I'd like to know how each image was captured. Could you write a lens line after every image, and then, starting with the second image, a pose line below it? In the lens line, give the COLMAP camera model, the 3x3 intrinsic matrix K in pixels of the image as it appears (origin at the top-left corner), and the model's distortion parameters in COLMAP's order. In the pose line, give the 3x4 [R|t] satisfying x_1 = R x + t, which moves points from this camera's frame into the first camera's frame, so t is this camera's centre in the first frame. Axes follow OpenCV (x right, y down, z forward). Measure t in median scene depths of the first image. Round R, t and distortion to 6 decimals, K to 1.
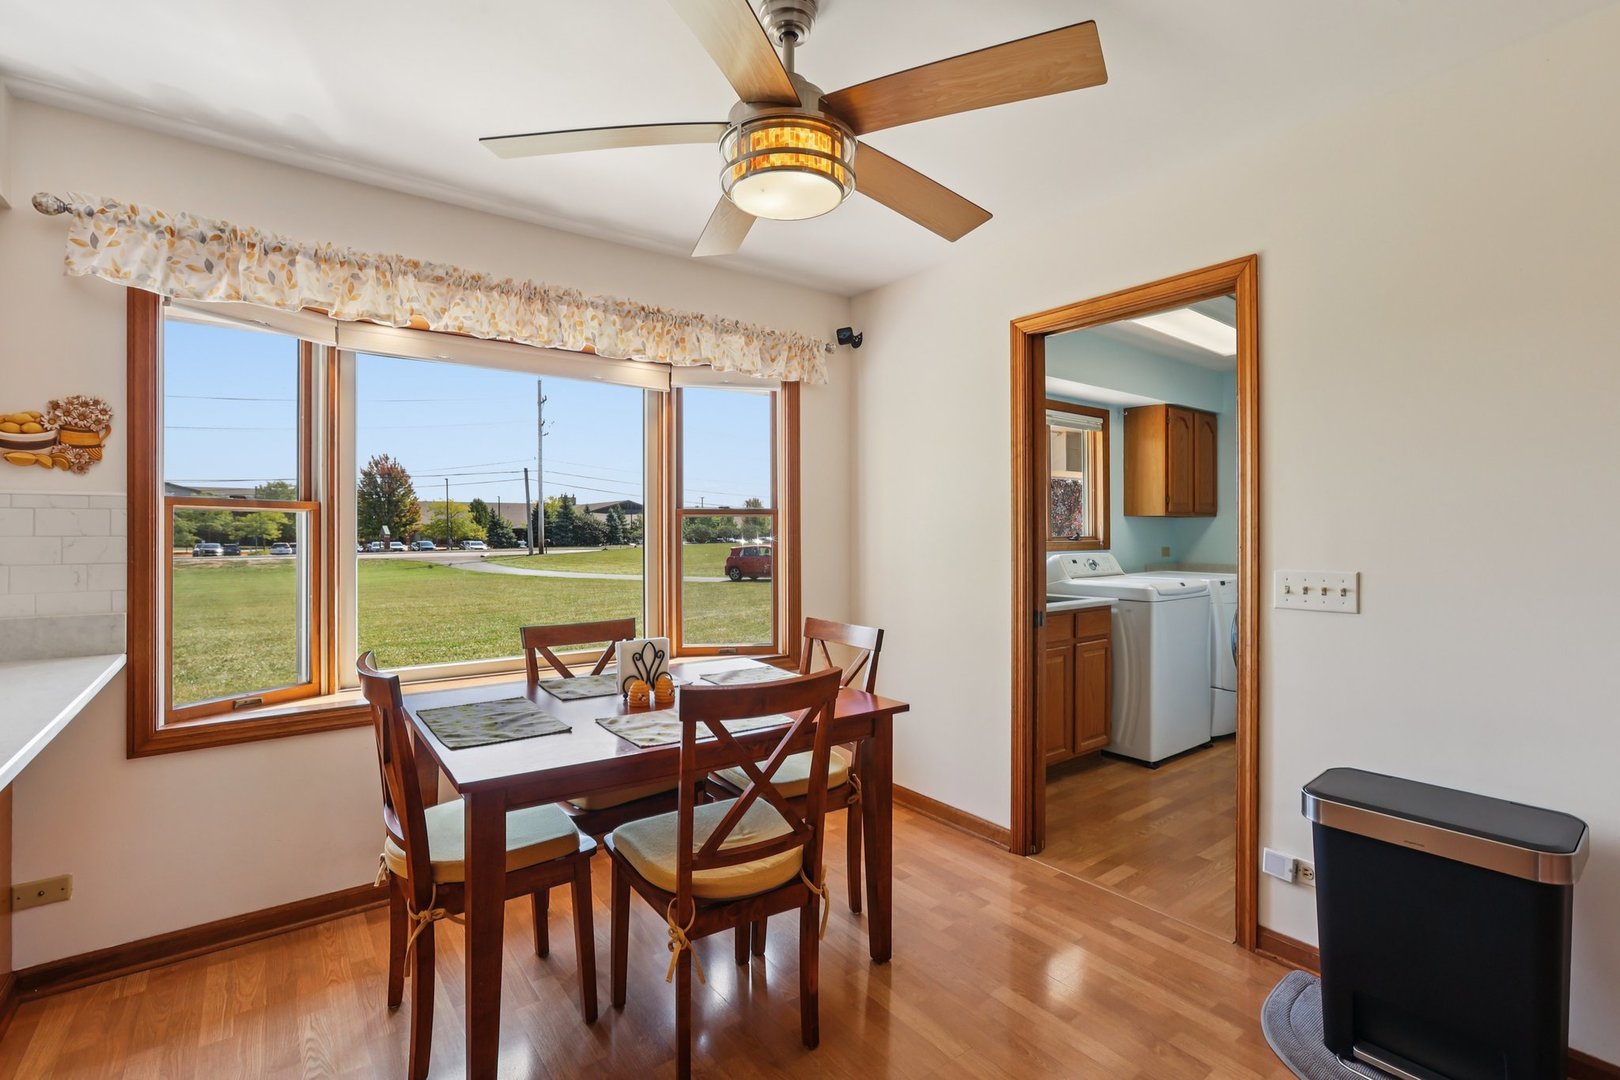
lens RADIAL K [[726.0, 0, 786.1], [0, 726.0, 526.0], [0, 0, 1]] dist [-0.030753, 0.001855]
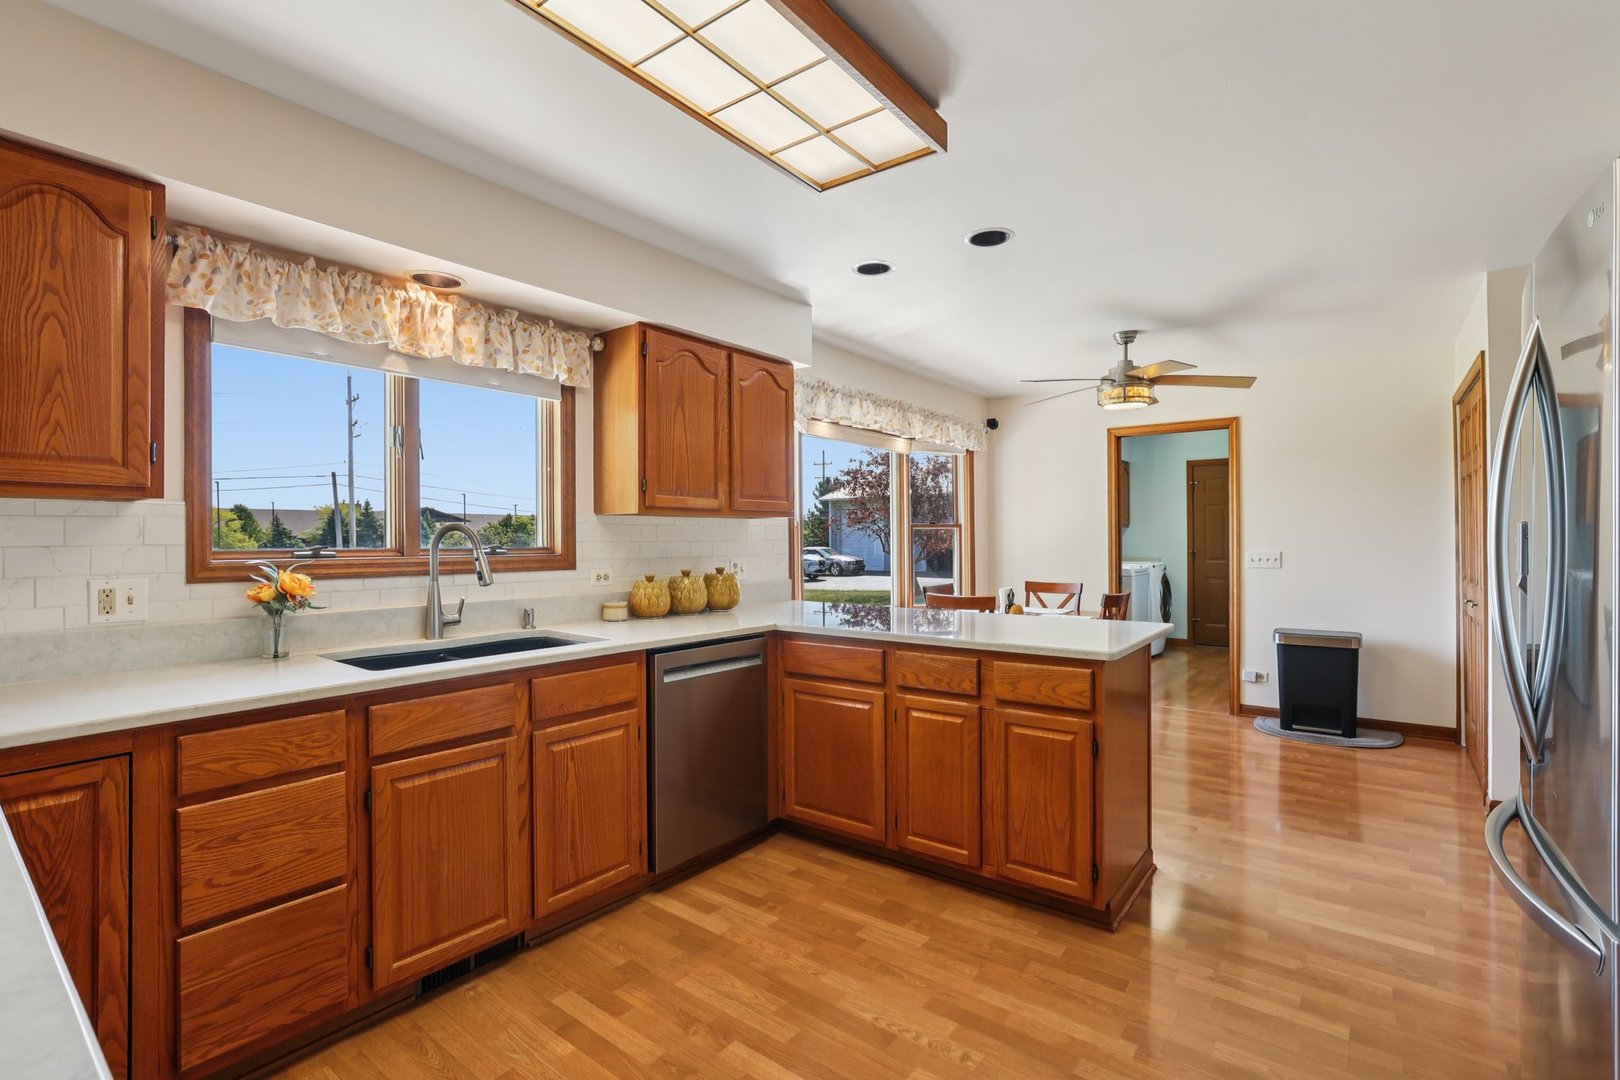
lens RADIAL K [[727.7, 0, 810.6], [0, 727.7, 537.8], [0, 0, 1]] dist [-0.029526, 0.000544]
pose [[0.965269, -0.000364, 0.261259, -0.951960], [0.000031, 0.999999, 0.001278, 0.007819], [-0.261259, -0.001225, 0.965268, -0.659369]]
